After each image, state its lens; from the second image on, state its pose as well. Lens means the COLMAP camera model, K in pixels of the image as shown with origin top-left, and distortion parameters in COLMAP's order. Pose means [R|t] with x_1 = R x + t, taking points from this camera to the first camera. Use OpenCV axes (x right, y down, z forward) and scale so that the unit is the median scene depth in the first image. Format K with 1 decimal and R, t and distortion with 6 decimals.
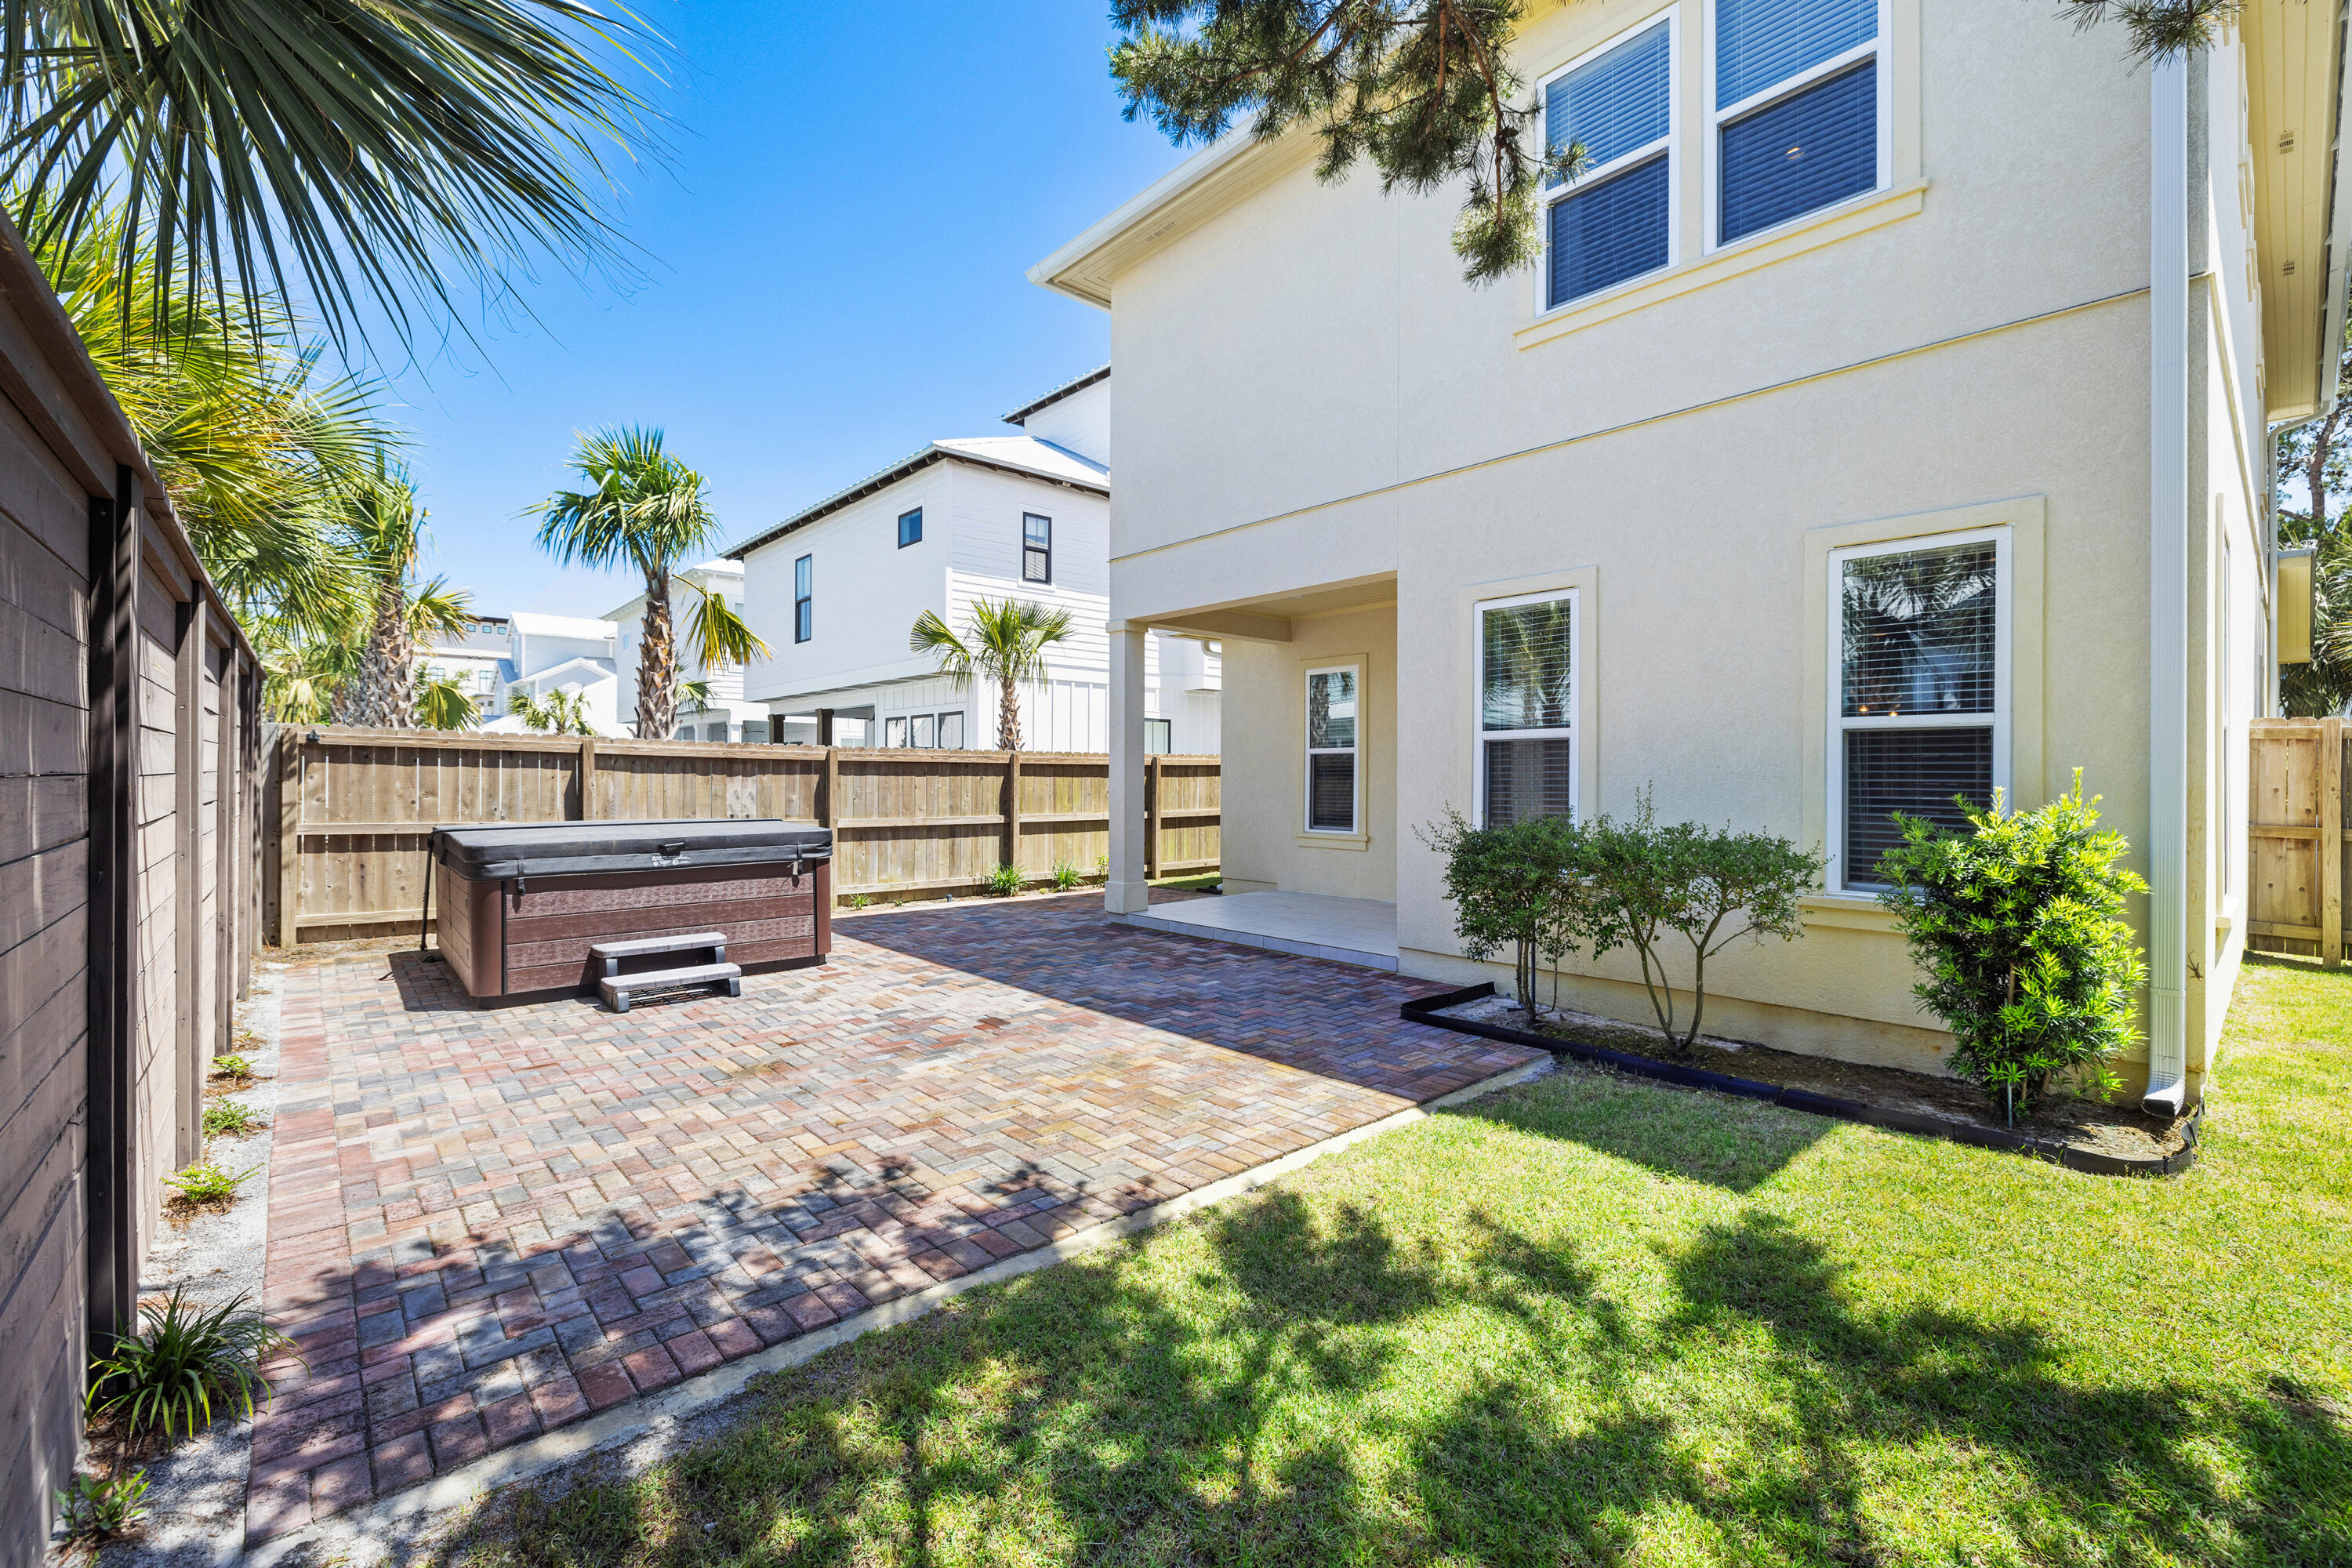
lens RADIAL K [[992.7, 0, 1189.4], [0, 992.7, 778.6], [0, 0, 1]] dist [-0.000220, -0.000004]
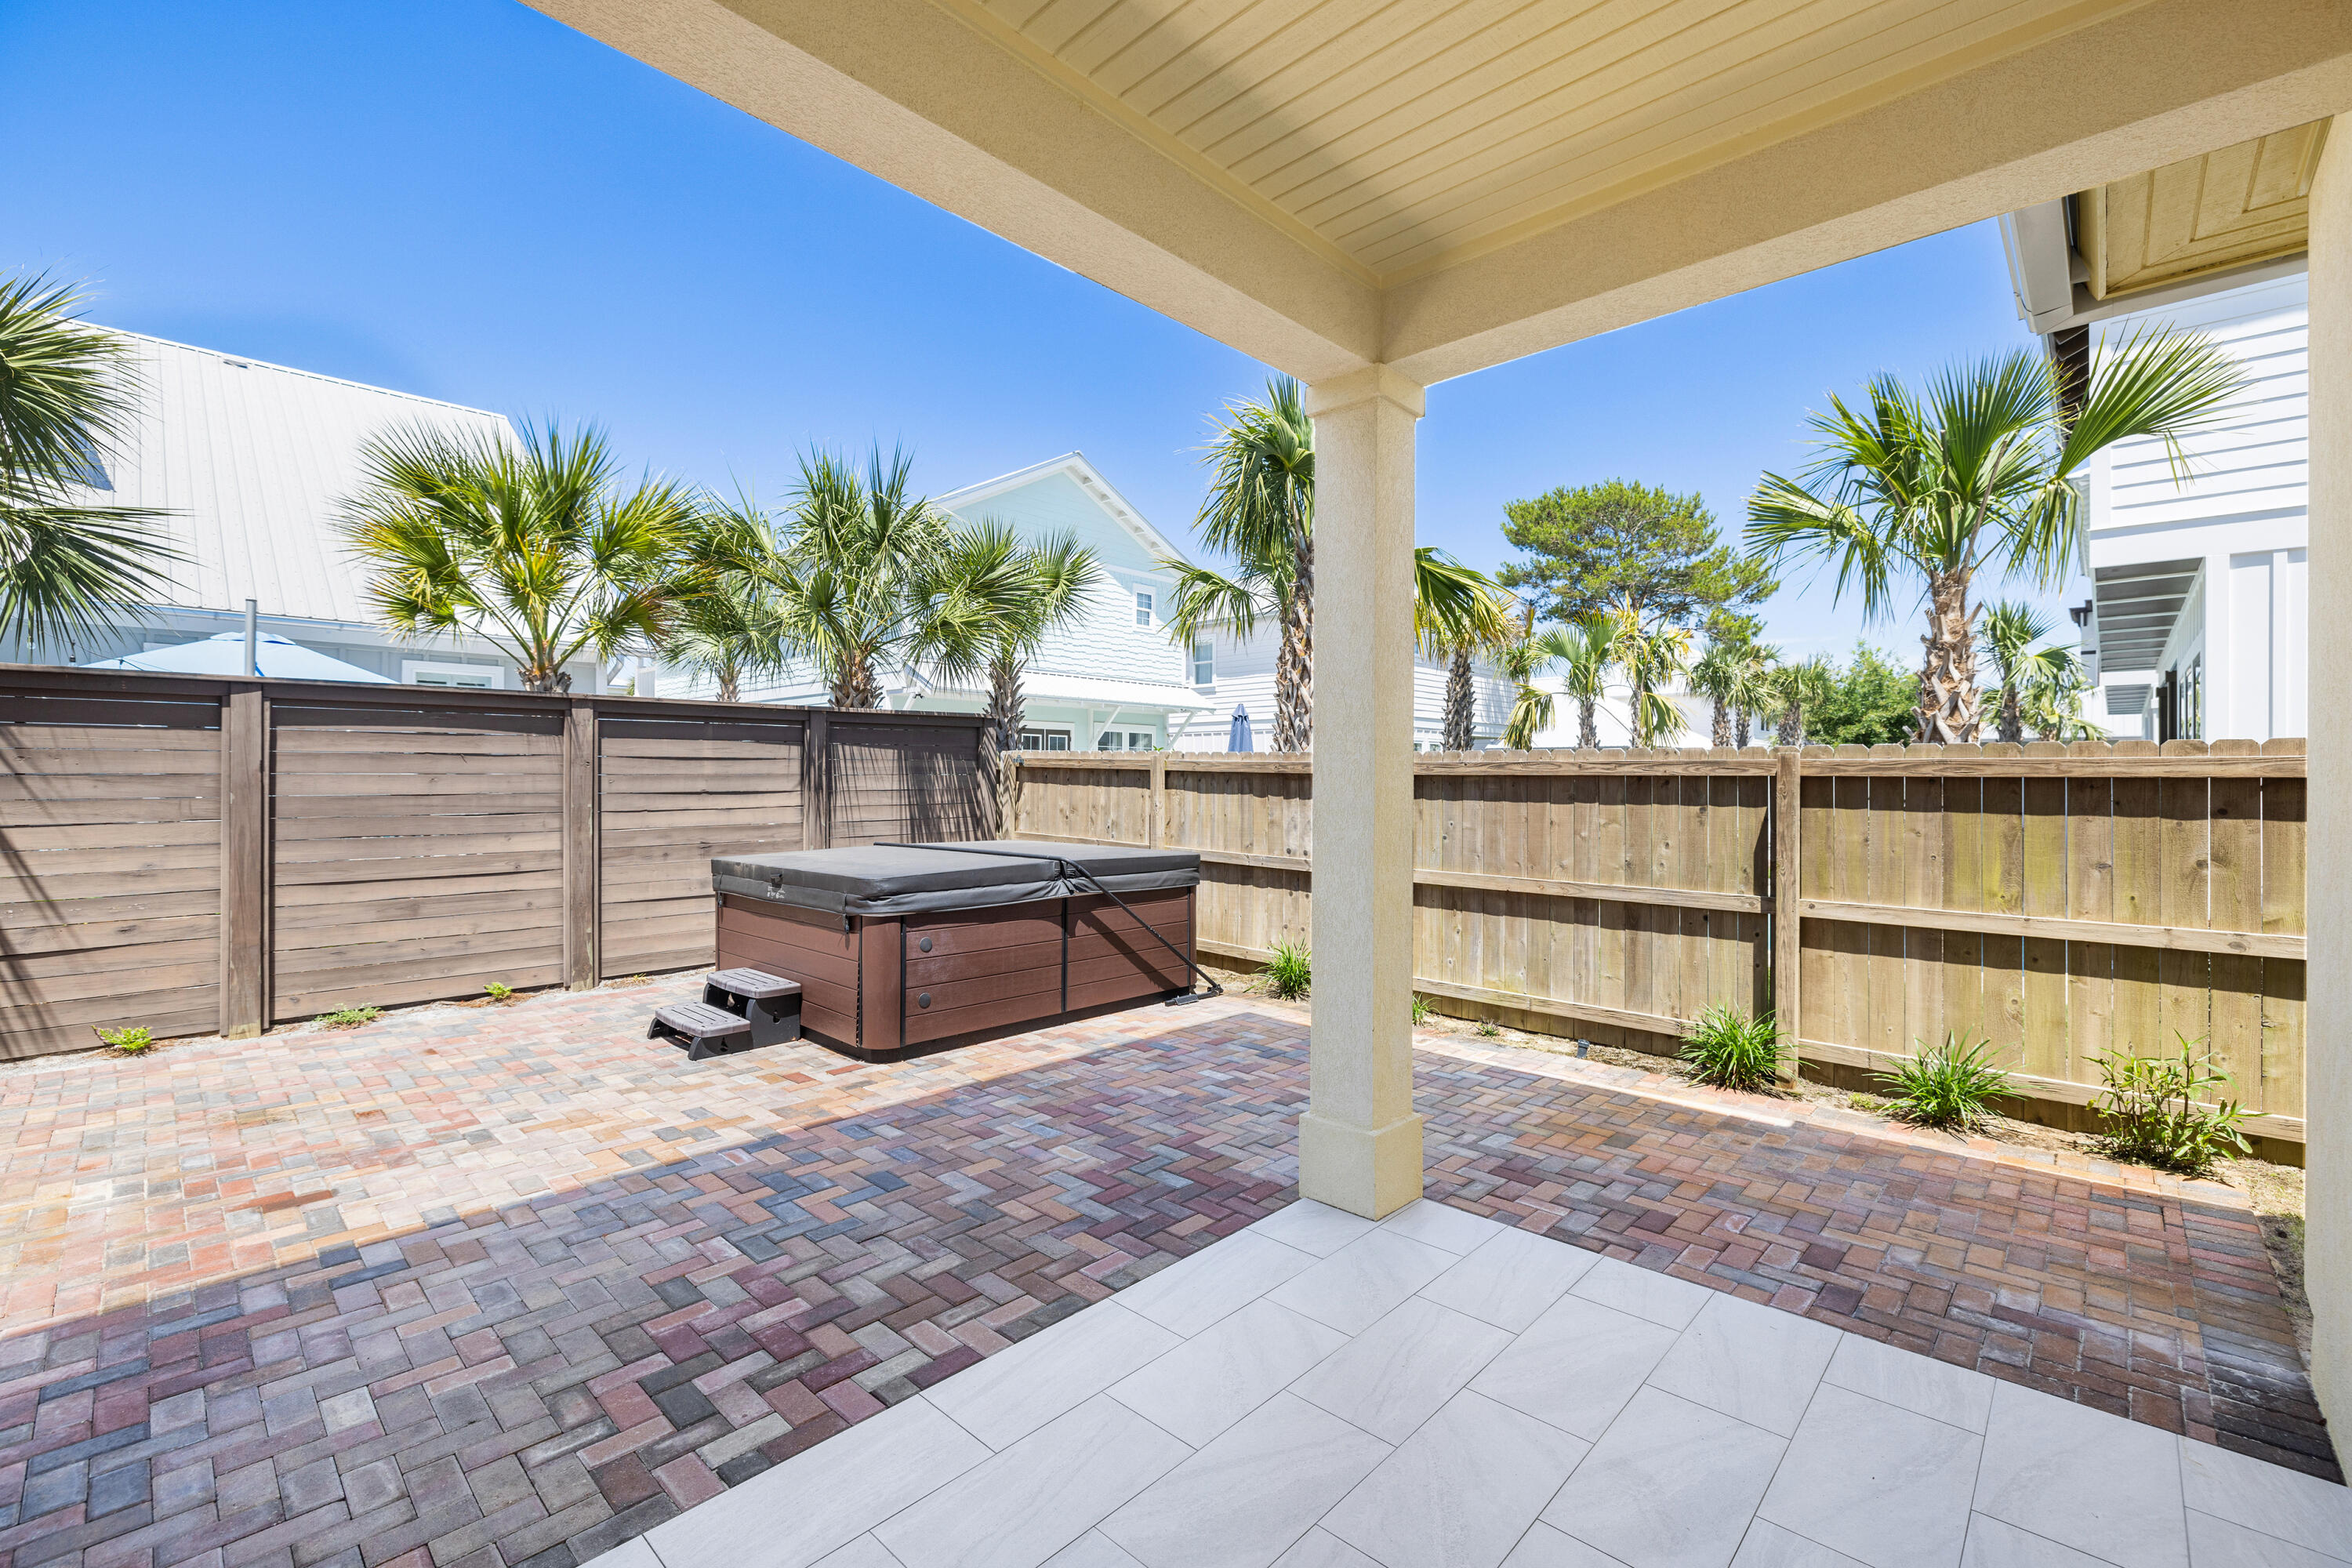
lens RADIAL K [[992.7, 0, 1159.7], [0, 992.7, 780.0], [0, 0, 1]] dist [-0.000220, -0.000004]
pose [[0.091852, 0.006078, -0.995754, 0.242143], [-0.005229, 0.999971, 0.005622, -0.016906], [0.995759, 0.004690, 0.091881, 0.727940]]
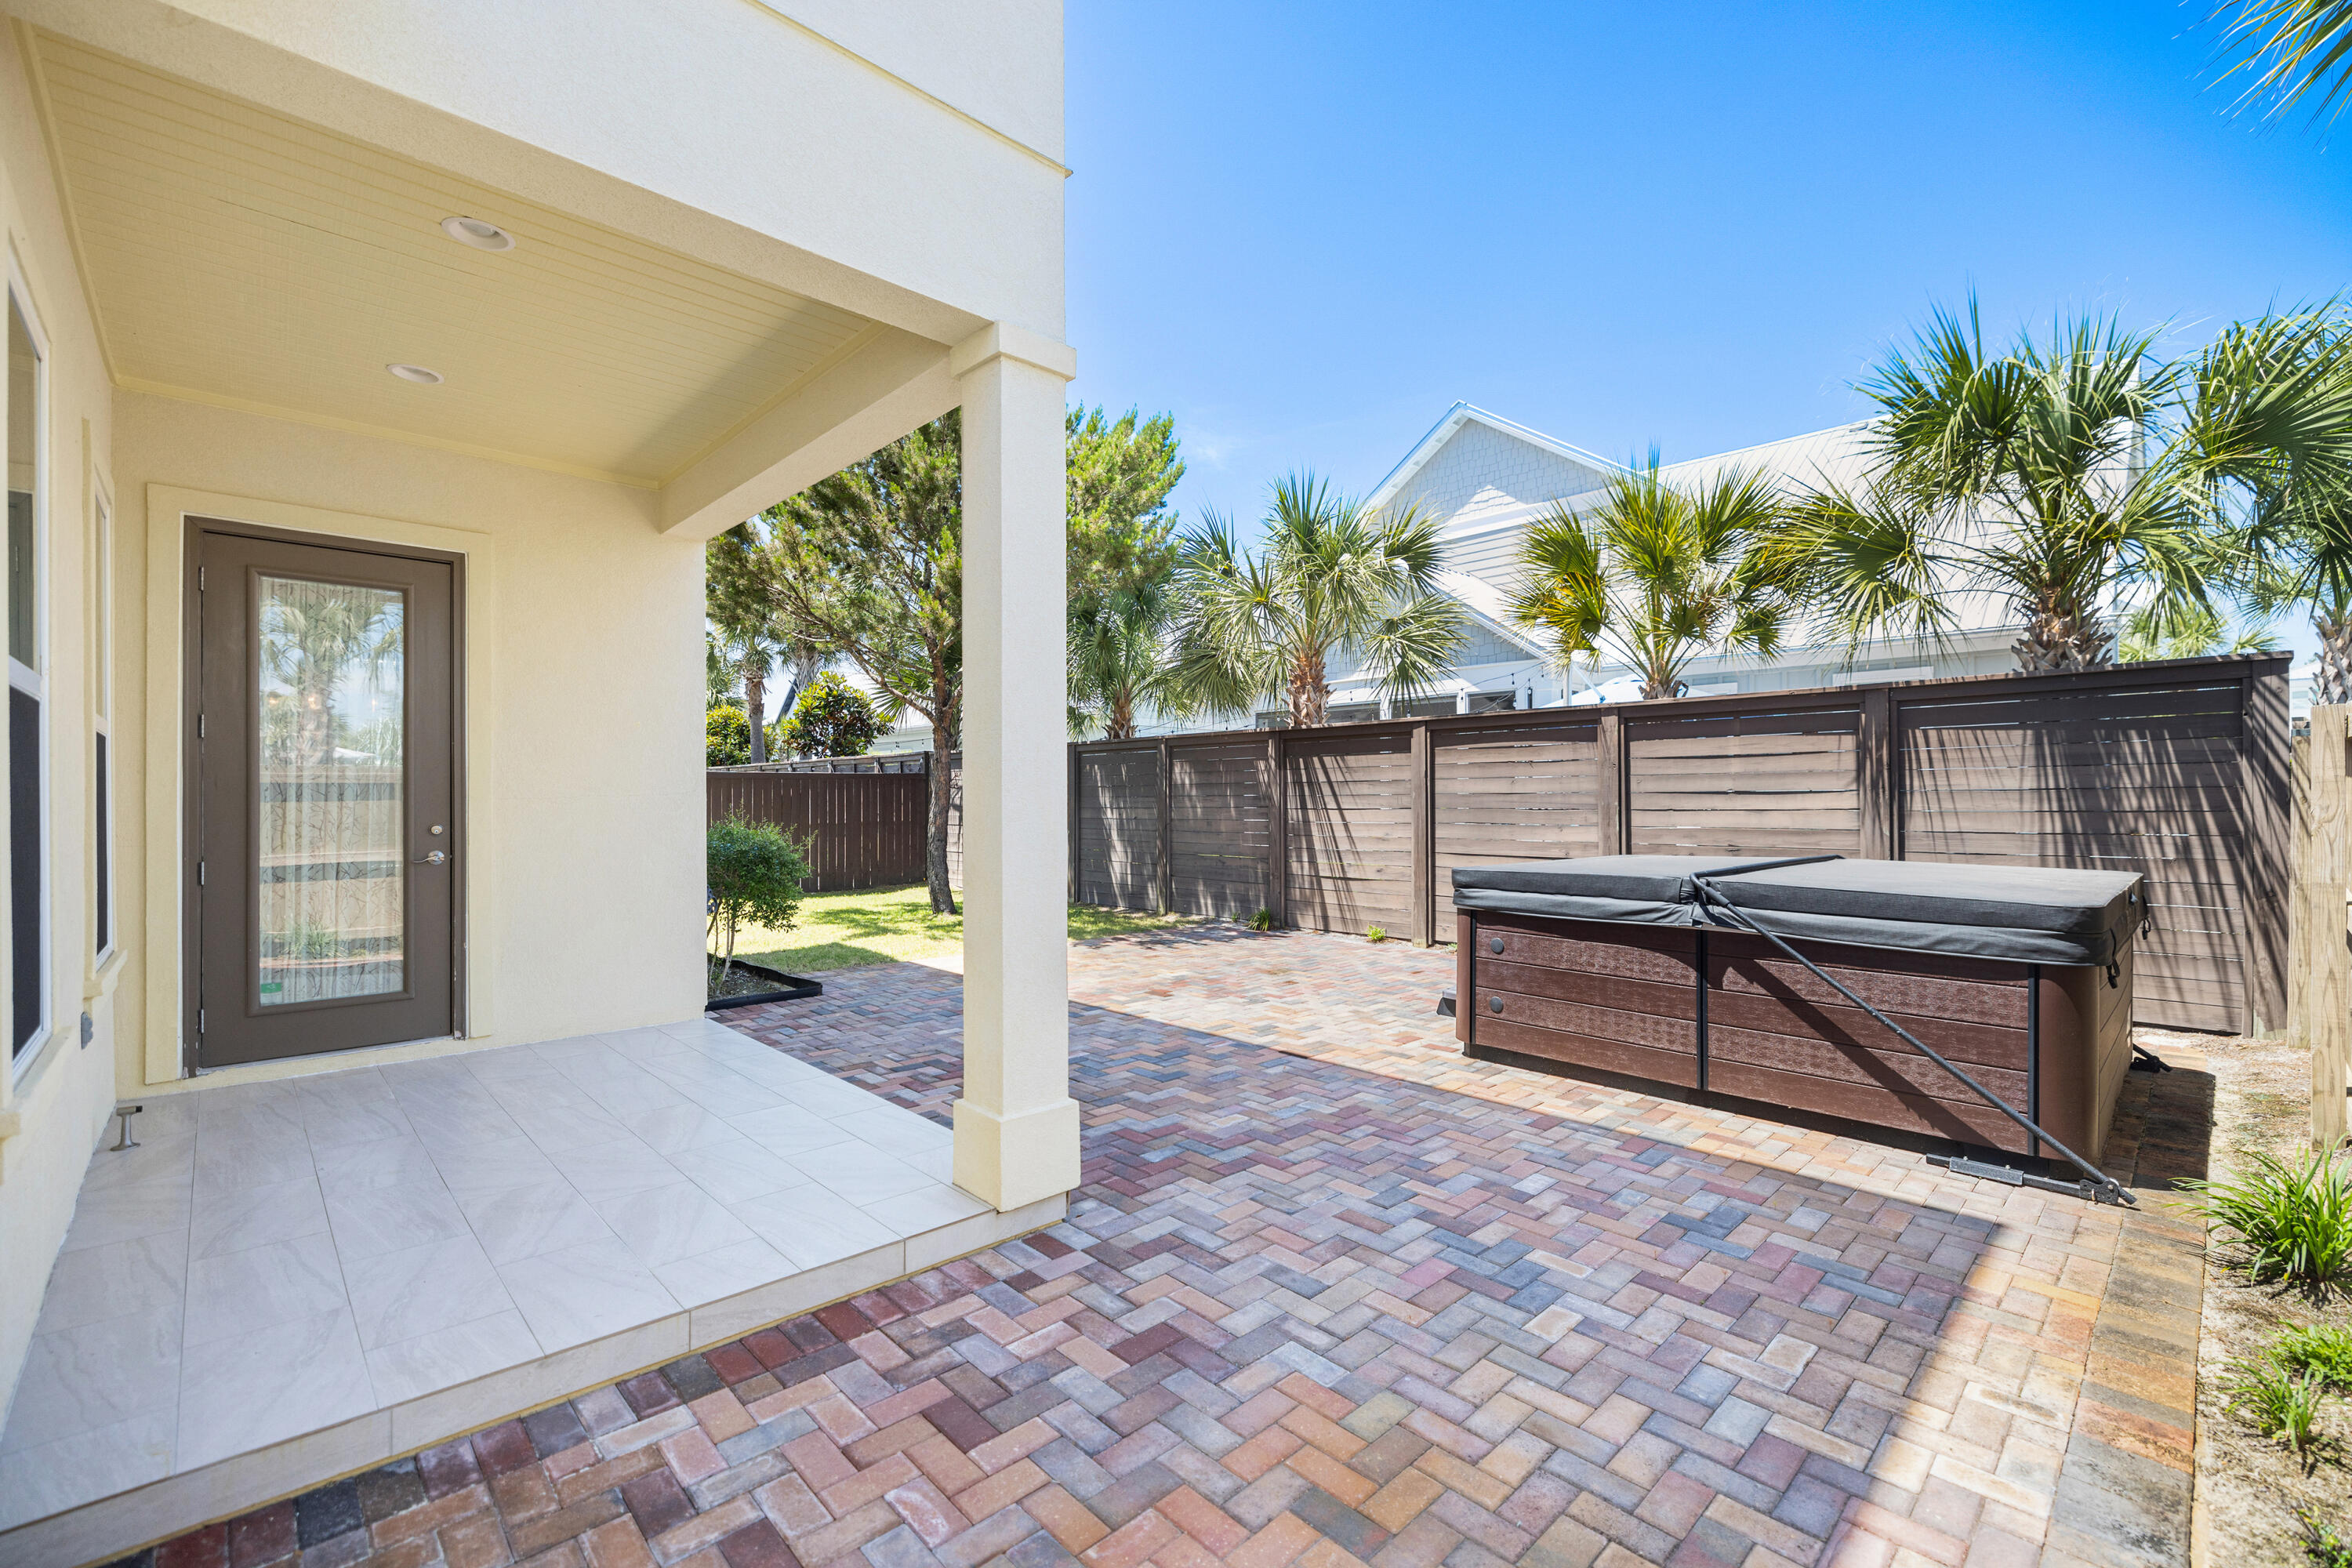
lens RADIAL K [[992.7, 0, 1187.4], [0, 992.7, 803.8], [0, 0, 1]] dist [-0.000220, -0.000004]
pose [[-0.998264, 0.008360, -0.058299, -0.034104], [0.007804, 0.999922, 0.009761, -0.005974], [0.058376, 0.009289, -0.998251, 1.050409]]
